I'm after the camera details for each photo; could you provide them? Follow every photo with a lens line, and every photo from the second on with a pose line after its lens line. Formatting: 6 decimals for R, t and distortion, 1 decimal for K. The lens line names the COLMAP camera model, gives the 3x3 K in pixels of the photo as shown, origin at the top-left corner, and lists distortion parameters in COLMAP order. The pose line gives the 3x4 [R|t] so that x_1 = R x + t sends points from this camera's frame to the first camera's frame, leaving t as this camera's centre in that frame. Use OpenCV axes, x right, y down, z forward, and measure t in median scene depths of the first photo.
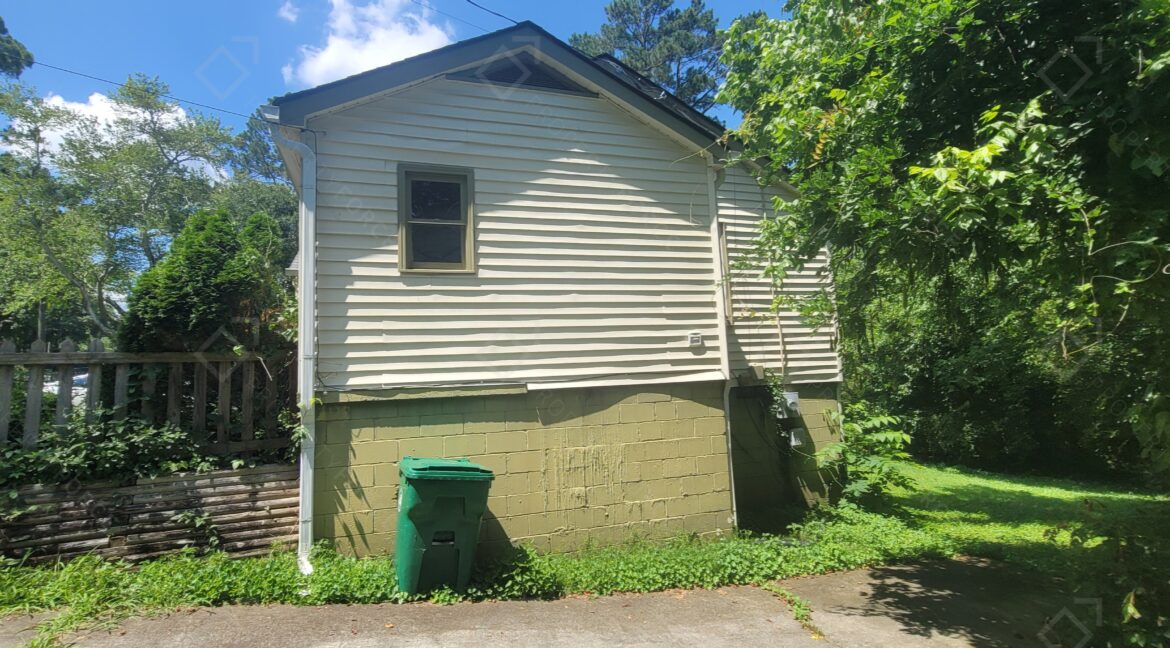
lens RADIAL K [[566.3, 0, 581.0], [0, 566.3, 319.0], [0, 0, 1]] dist [-0.009507, 0.002598]
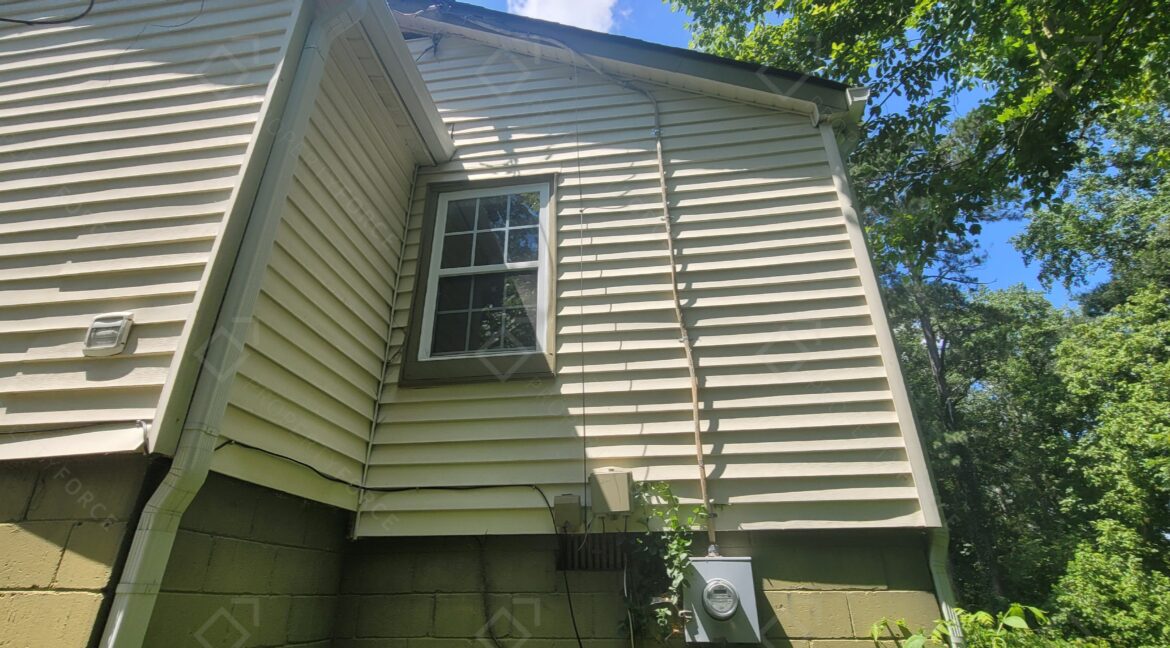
lens RADIAL K [[566.3, 0, 583.6], [0, 566.3, 316.5], [0, 0, 1]] dist [-0.009507, 0.002598]
pose [[0.881790, -0.171209, -0.439470, 0.462527], [0.009836, 0.938259, -0.345793, 0.110924], [0.471540, 0.300594, 0.829032, 0.644106]]
